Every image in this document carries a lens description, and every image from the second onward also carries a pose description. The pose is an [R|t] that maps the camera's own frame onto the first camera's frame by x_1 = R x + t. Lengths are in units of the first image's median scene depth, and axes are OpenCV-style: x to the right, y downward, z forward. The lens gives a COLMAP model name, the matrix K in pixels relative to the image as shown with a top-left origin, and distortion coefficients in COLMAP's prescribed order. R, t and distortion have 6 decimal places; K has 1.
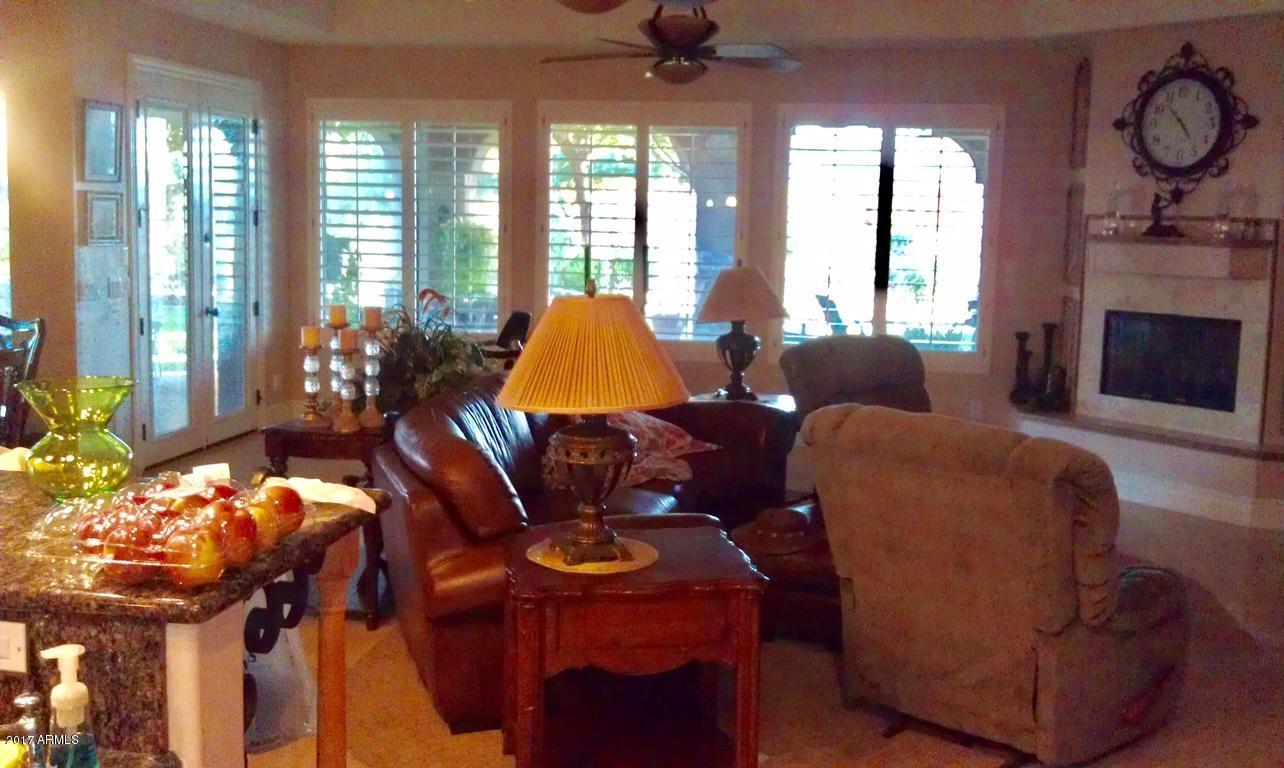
lens RADIAL K [[1287.3, 0, 650.0], [0, 1287.3, 354.6], [0, 0, 1]] dist [0.139927, -0.509558]
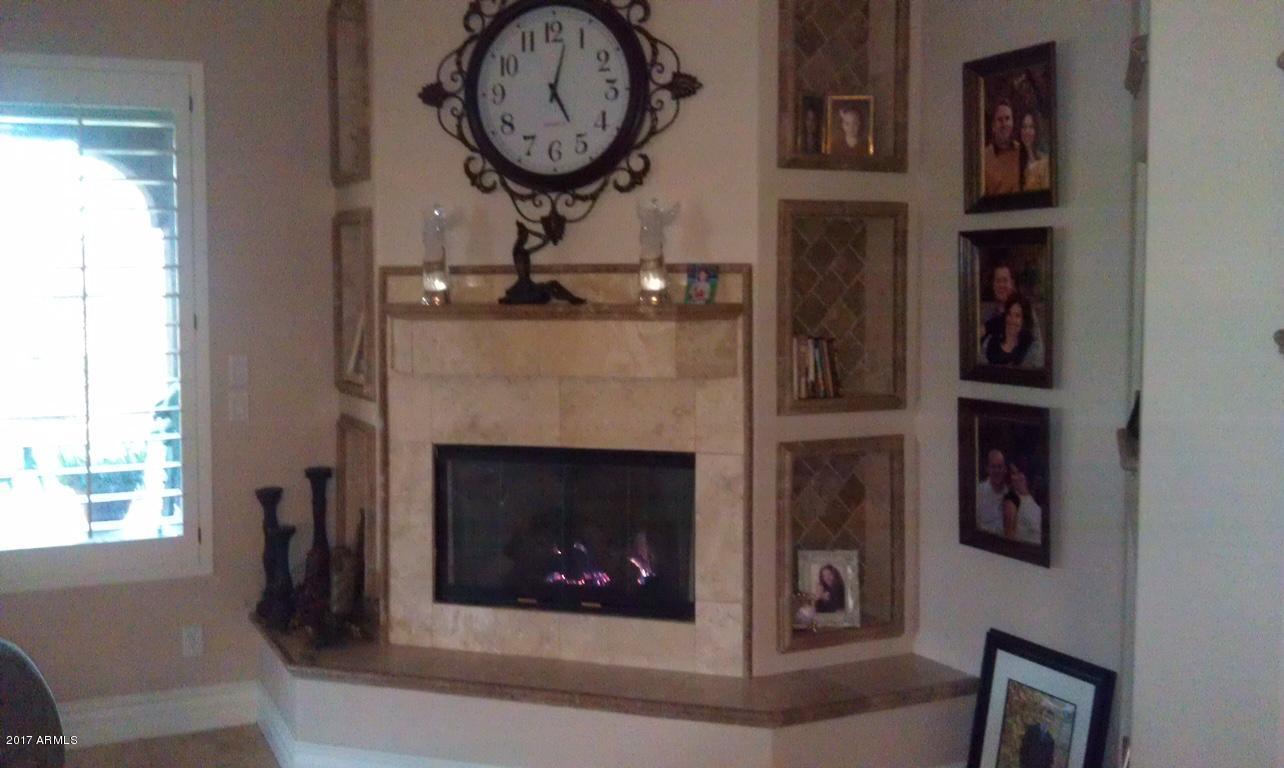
lens RADIAL K [[1287.3, 0, 650.0], [0, 1287.3, 354.6], [0, 0, 1]] dist [0.139927, -0.509558]
pose [[0.815434, -0.060839, 0.575643, 0.127270], [0.087814, 0.995953, -0.019133, -0.055957], [-0.572150, 0.066151, 0.817477, 0.542369]]
